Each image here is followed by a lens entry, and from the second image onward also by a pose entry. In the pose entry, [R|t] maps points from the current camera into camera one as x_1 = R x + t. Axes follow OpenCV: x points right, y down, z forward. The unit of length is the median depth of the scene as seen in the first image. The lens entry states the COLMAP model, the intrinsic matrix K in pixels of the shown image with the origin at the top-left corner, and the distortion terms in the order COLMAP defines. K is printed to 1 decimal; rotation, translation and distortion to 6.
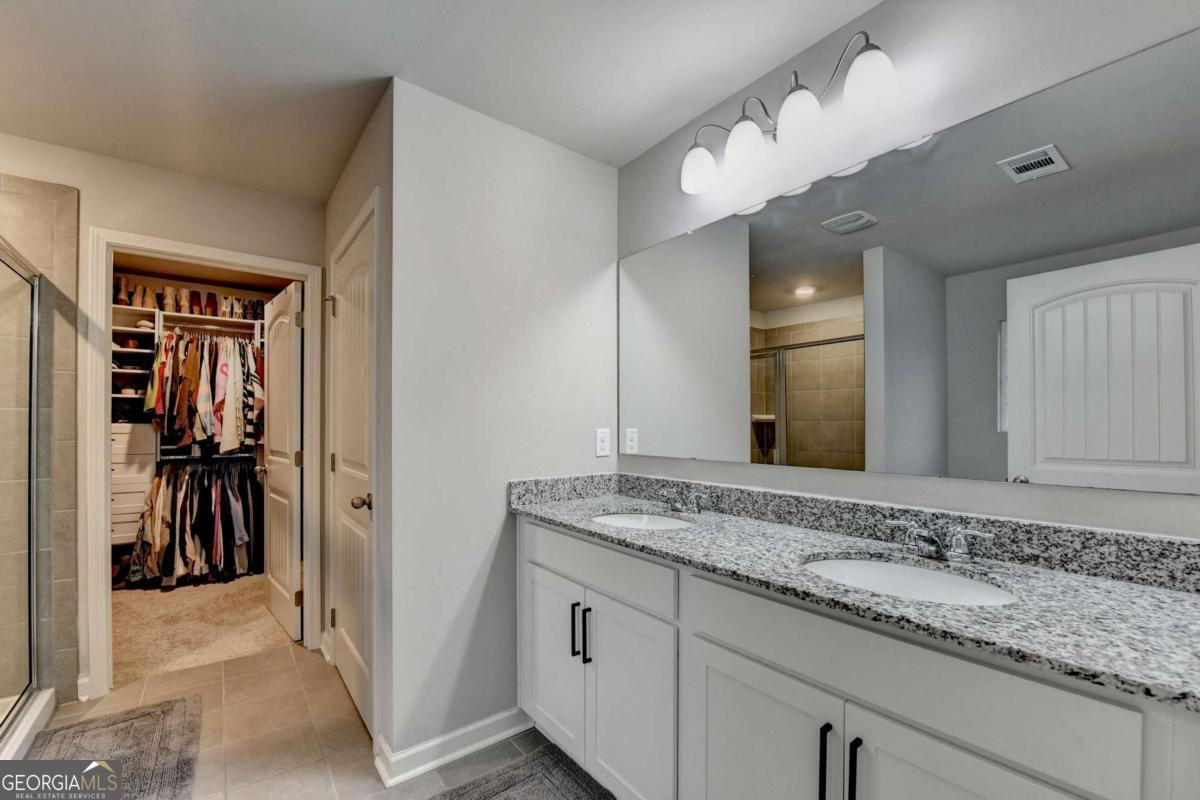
lens RADIAL K [[490.1, 0, 577.8], [0, 490.1, 417.6], [0, 0, 1]] dist [-0.020270, -0.000070]
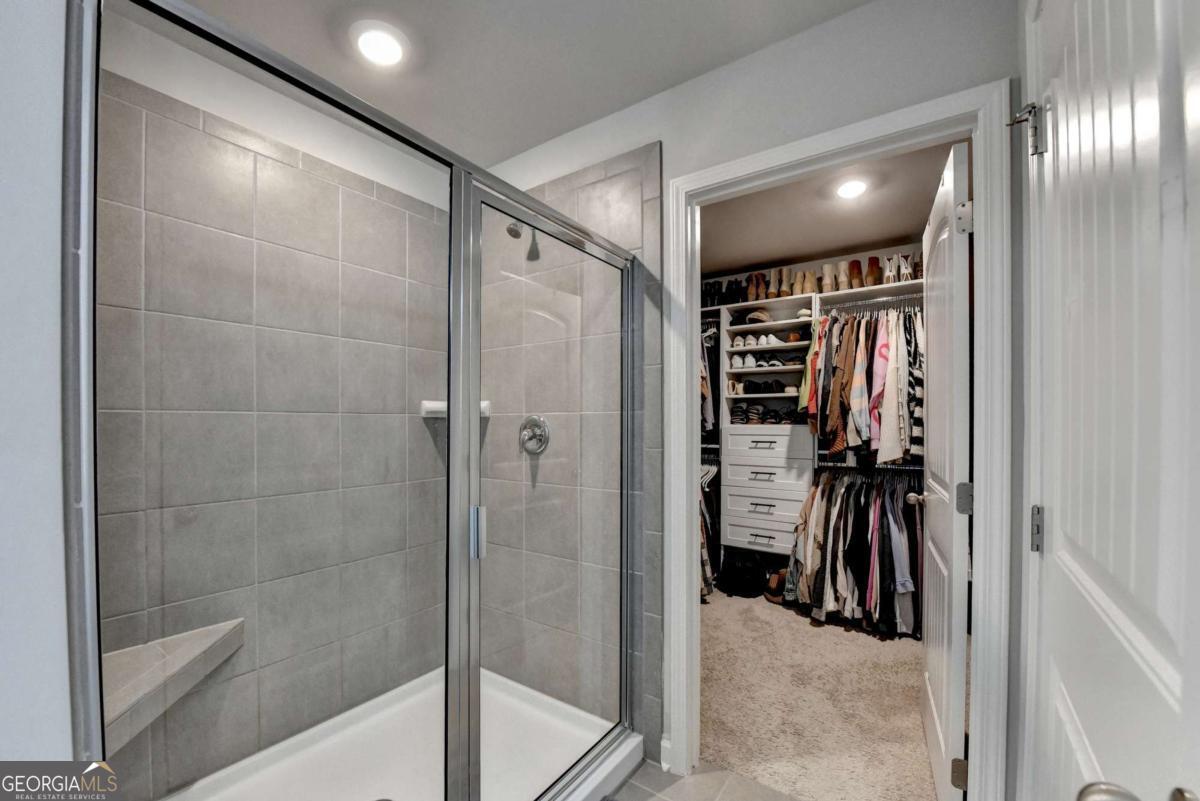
lens RADIAL K [[485.7, 0, 603.7], [0, 485.7, 429.4], [0, 0, 1]] dist [-0.021432, -0.000161]
pose [[0.316477, 0.011392, -0.948532, -0.170118], [0.018998, 0.999651, 0.018345, -0.001669], [0.948410, -0.023826, 0.316150, 0.373180]]
